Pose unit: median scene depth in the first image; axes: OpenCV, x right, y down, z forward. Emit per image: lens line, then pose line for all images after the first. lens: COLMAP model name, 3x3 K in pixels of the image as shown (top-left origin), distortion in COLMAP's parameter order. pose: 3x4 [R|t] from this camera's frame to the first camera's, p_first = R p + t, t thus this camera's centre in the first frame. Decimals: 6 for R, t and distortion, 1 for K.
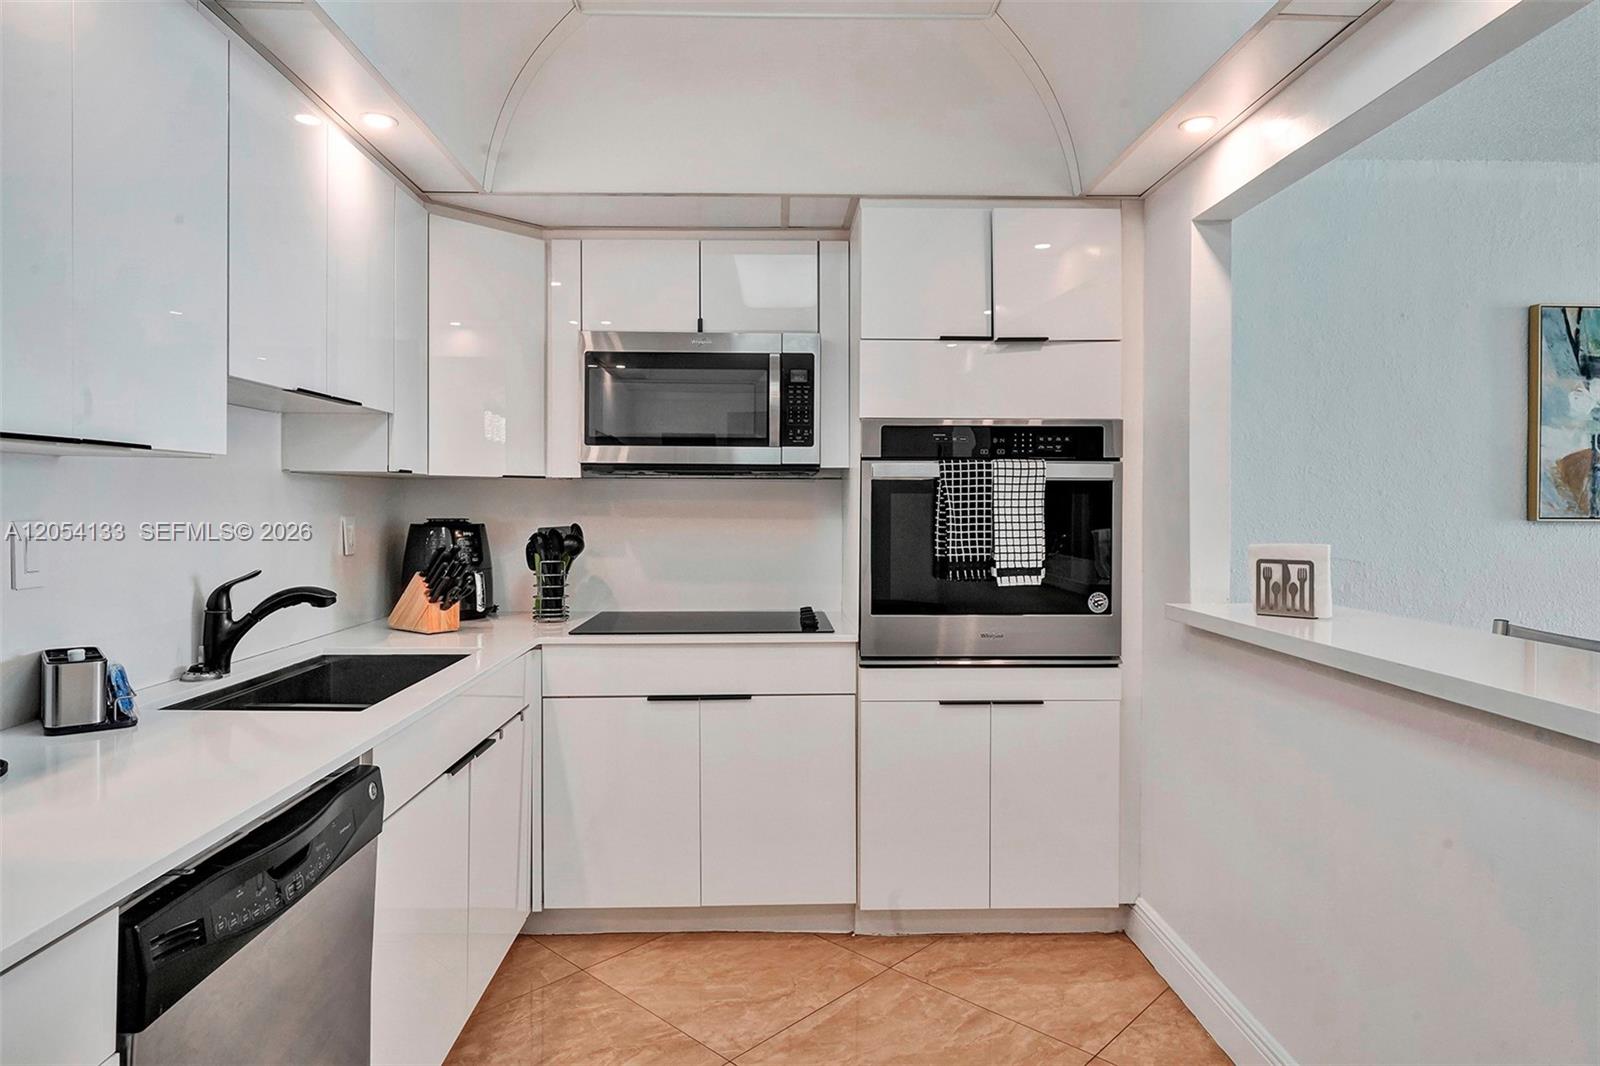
lens RADIAL K [[922.6, 0, 796.1], [0, 922.6, 528.2], [0, 0, 1]] dist [0.003775, 0.000142]
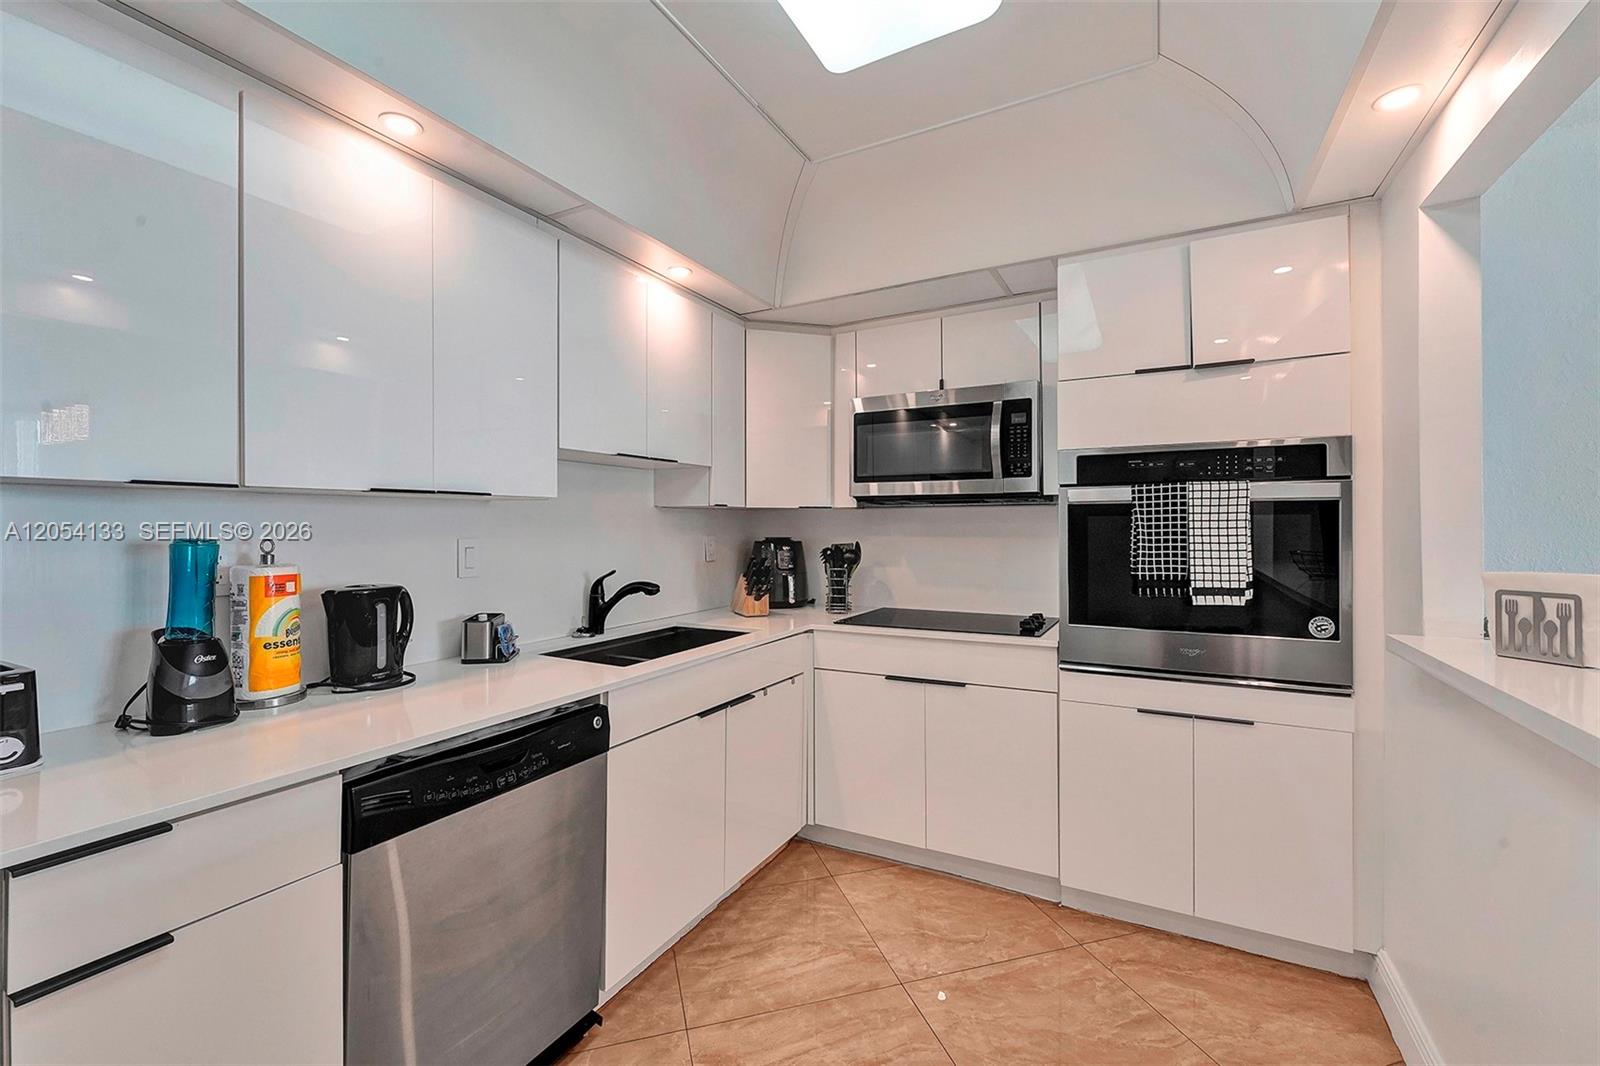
lens RADIAL K [[666.9, 0, 800.0], [0, 666.9, 533.0], [0, 0, 1]] dist [-0.001014, 0.000423]
pose [[0.869947, 0.000226, -0.493144, 0.202644], [-0.007927, 0.999877, -0.013526, -0.003869], [0.493081, 0.015677, 0.869842, 0.131455]]
